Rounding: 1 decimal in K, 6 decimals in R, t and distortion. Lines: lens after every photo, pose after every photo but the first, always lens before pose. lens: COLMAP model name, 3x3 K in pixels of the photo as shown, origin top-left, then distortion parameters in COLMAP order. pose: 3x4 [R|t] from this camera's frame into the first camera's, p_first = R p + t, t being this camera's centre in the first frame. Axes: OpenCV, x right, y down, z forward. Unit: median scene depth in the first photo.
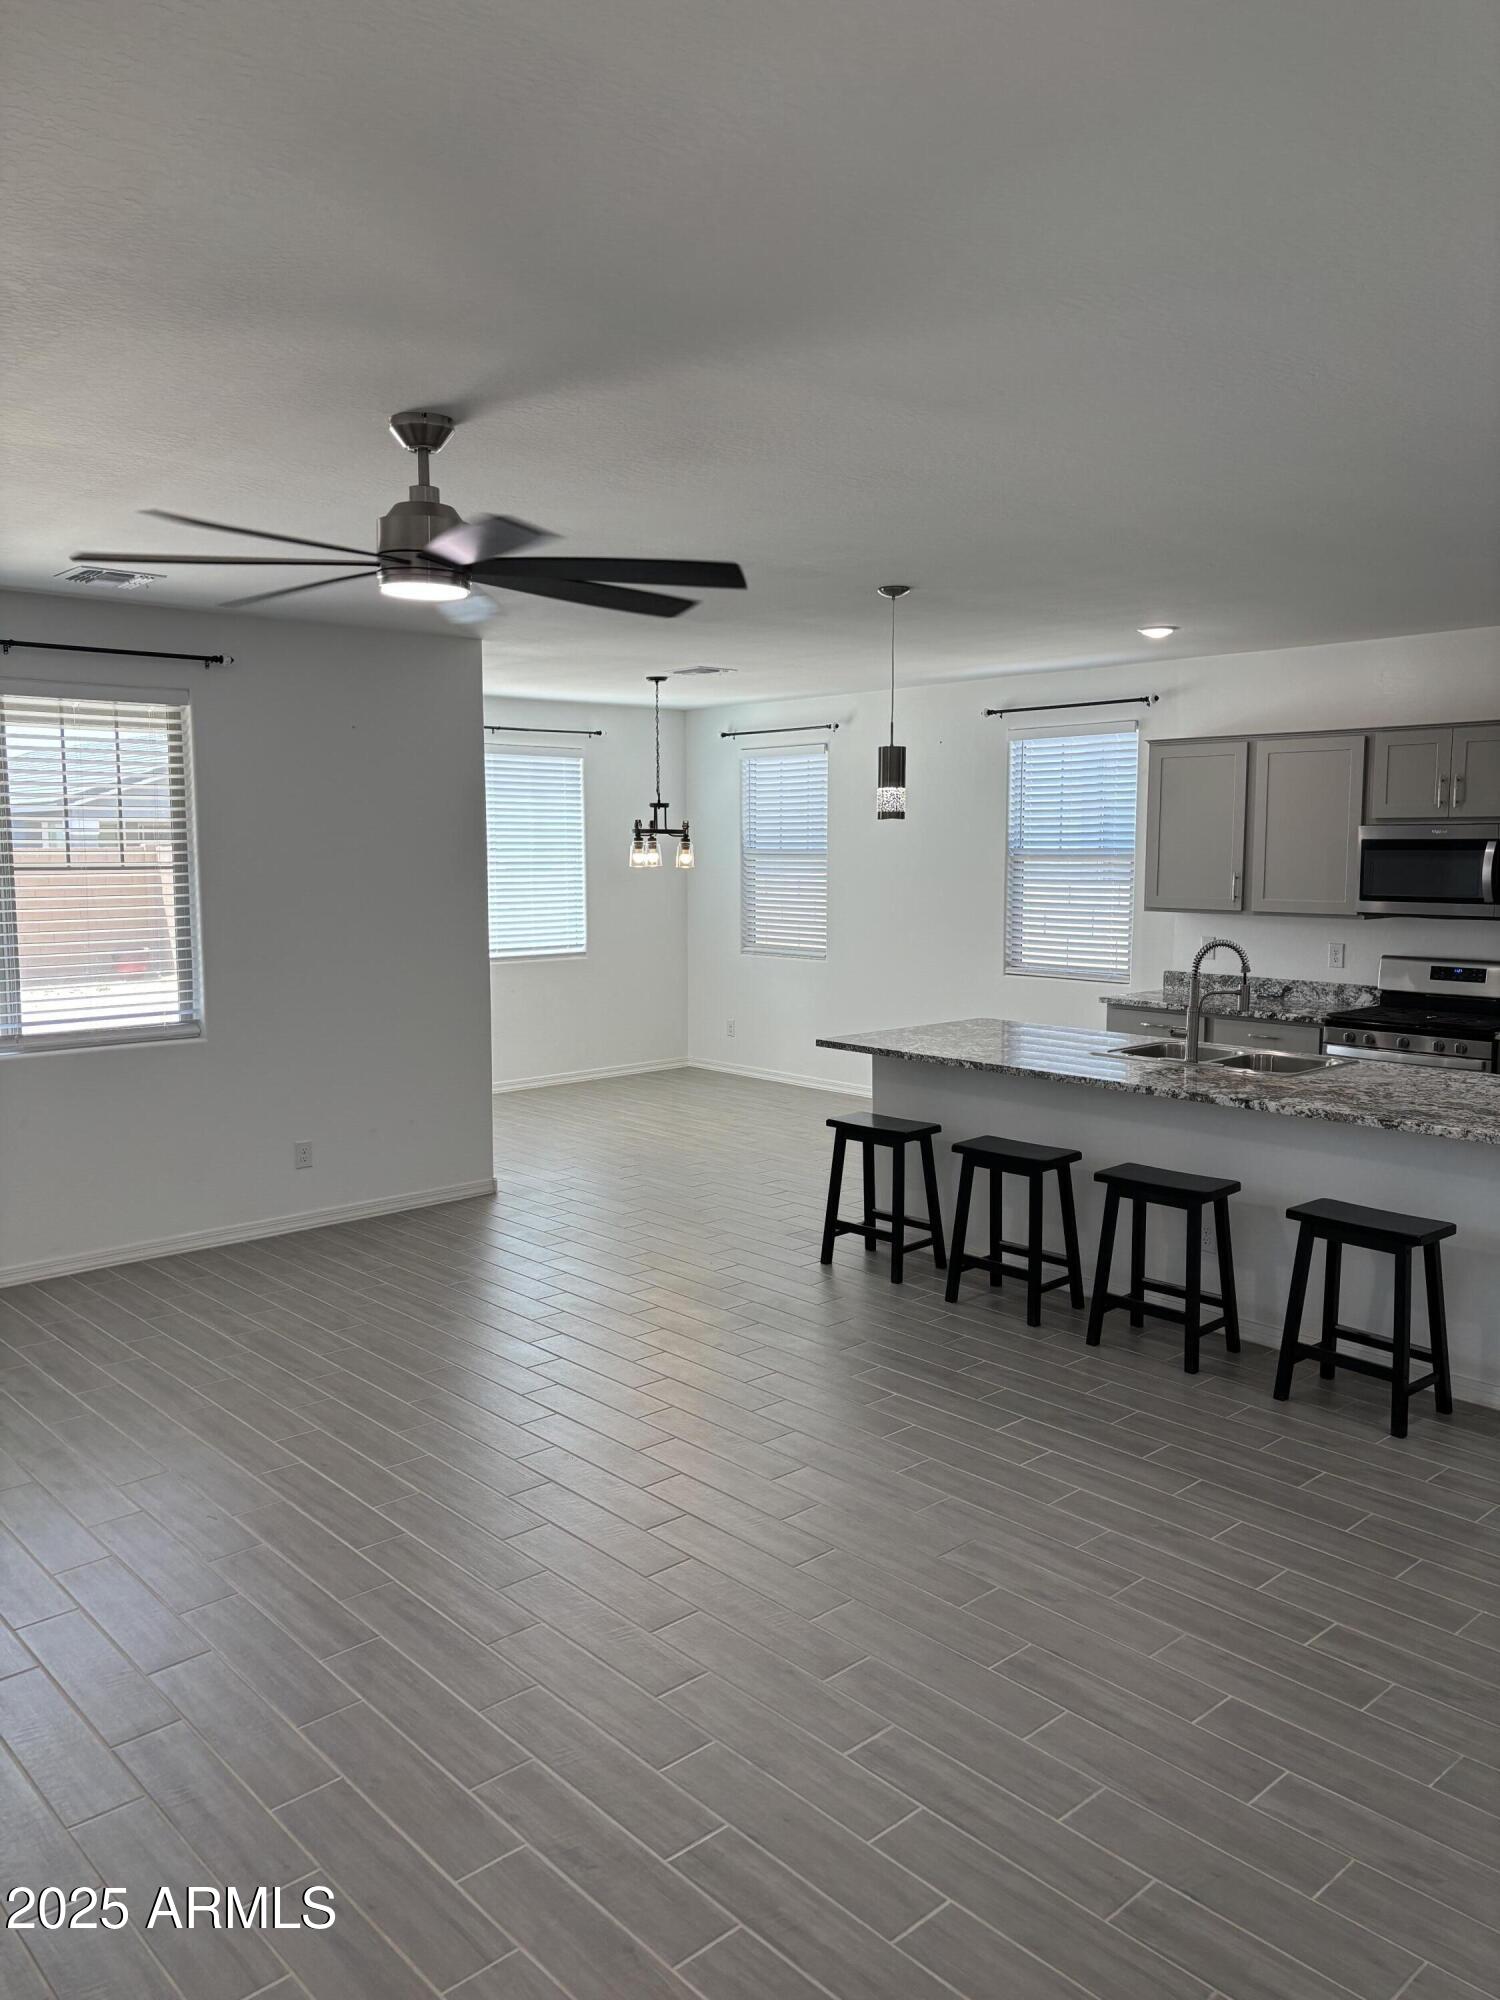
lens RADIAL K [[1503.0, 0, 738.1], [0, 1503.0, 1004.4], [0, 0, 1]] dist [0.042947, -0.035387]
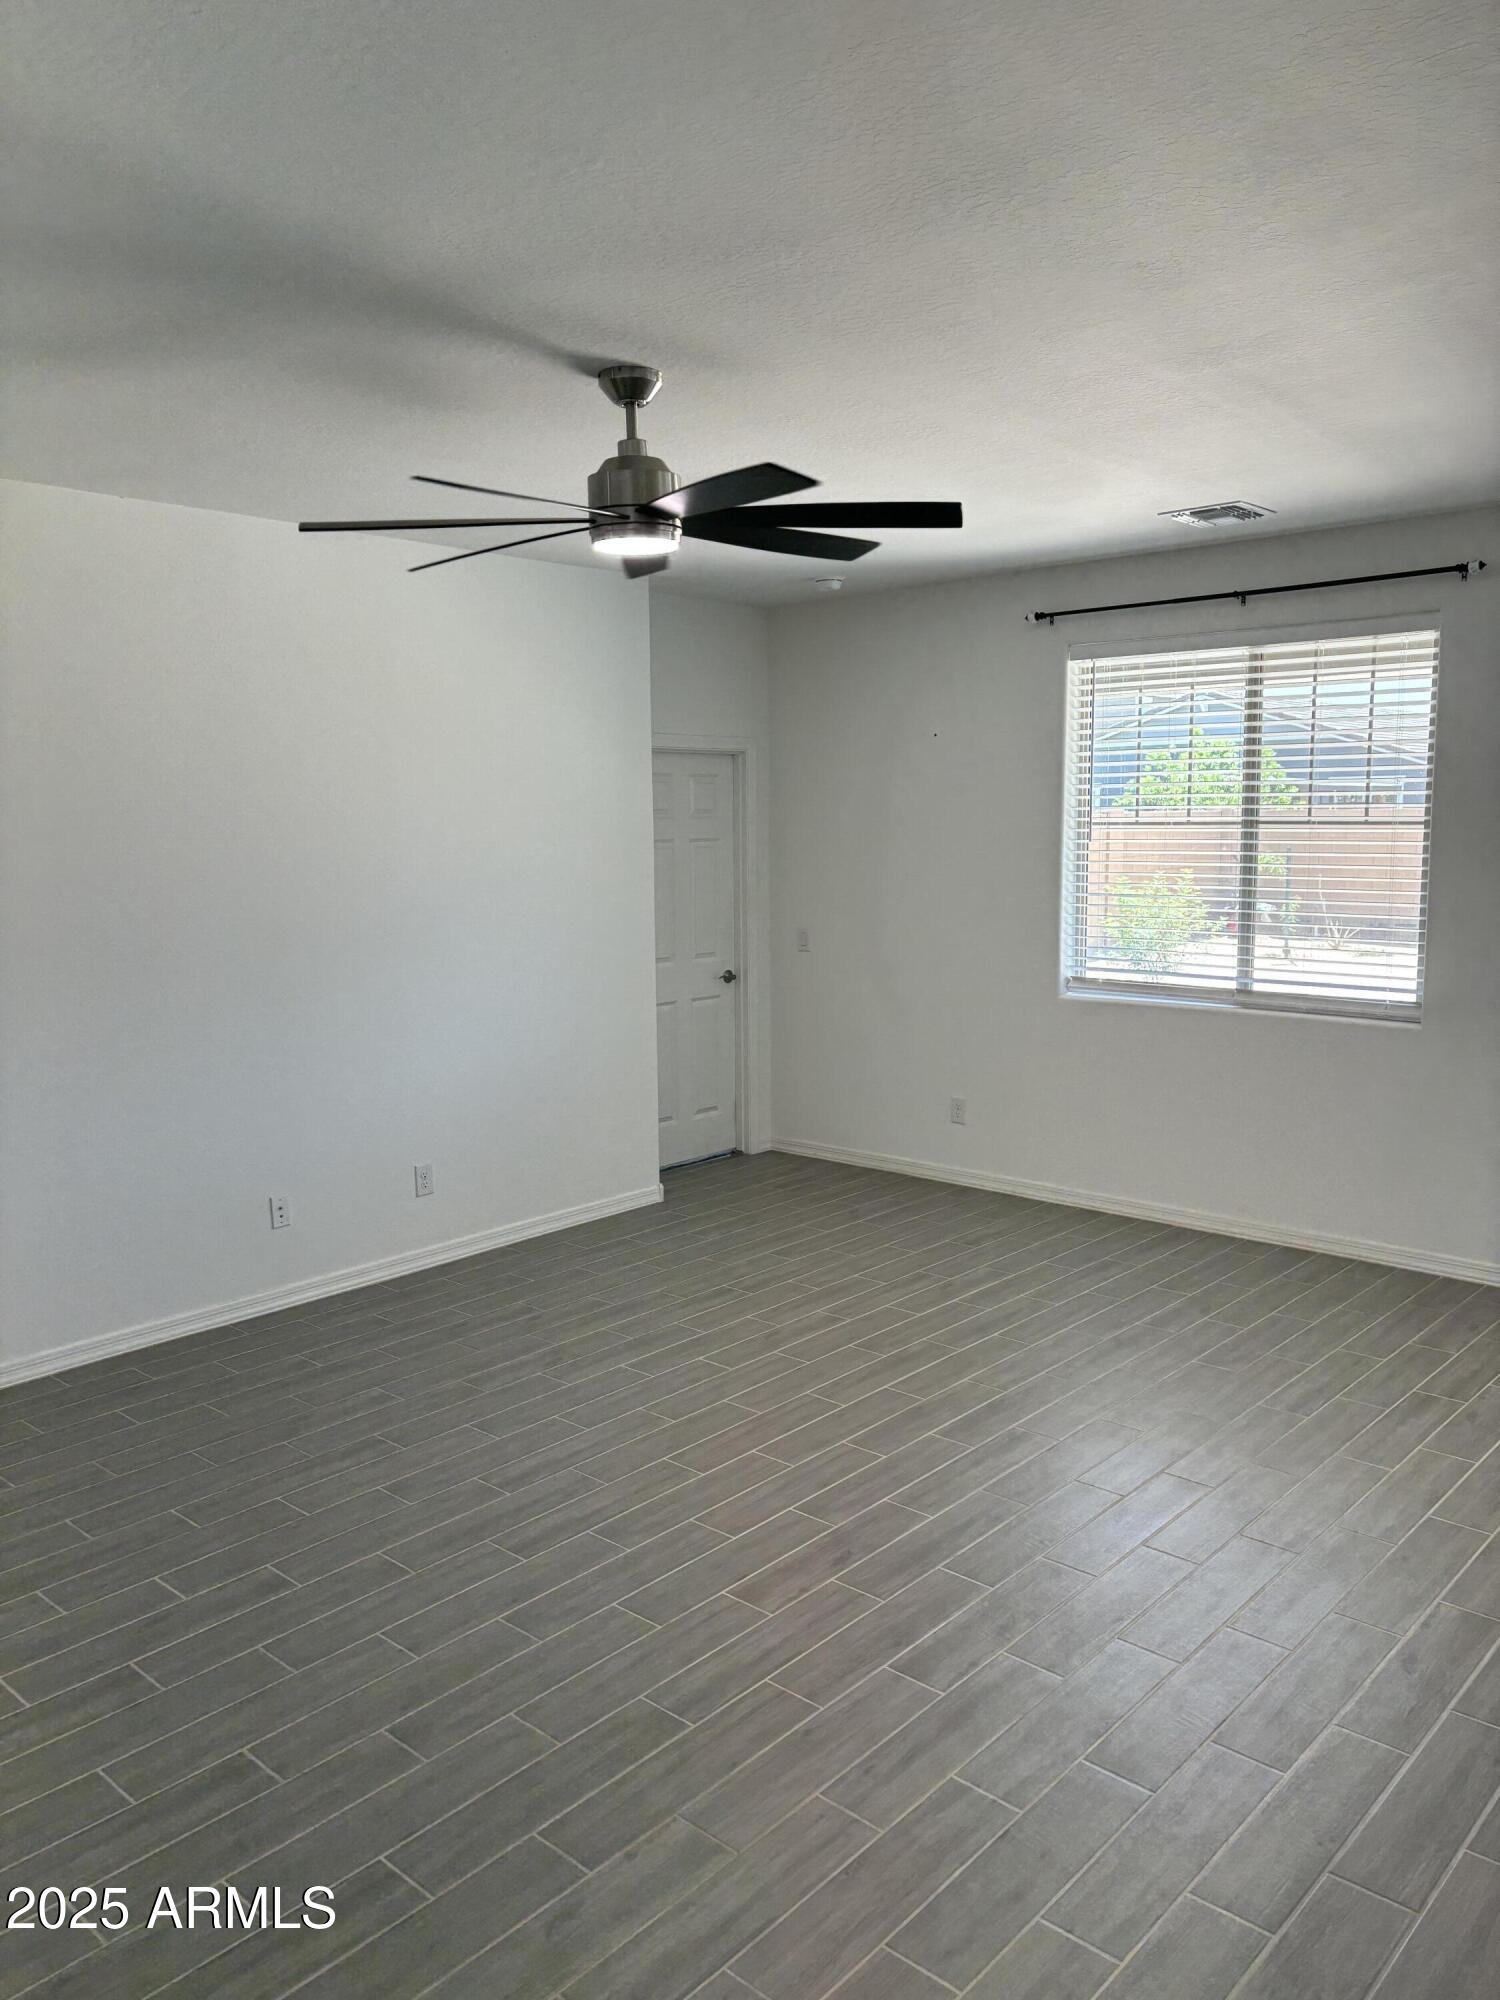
lens RADIAL K [[1503.0, 0, 737.1], [0, 1503.0, 998.6], [0, 0, 1]] dist [0.042947, -0.035387]
pose [[0.102204, 0.124795, -0.986904, 0.908766], [-0.101783, 0.988205, 0.114419, -0.102963], [0.989543, 0.088756, 0.113701, 1.069390]]
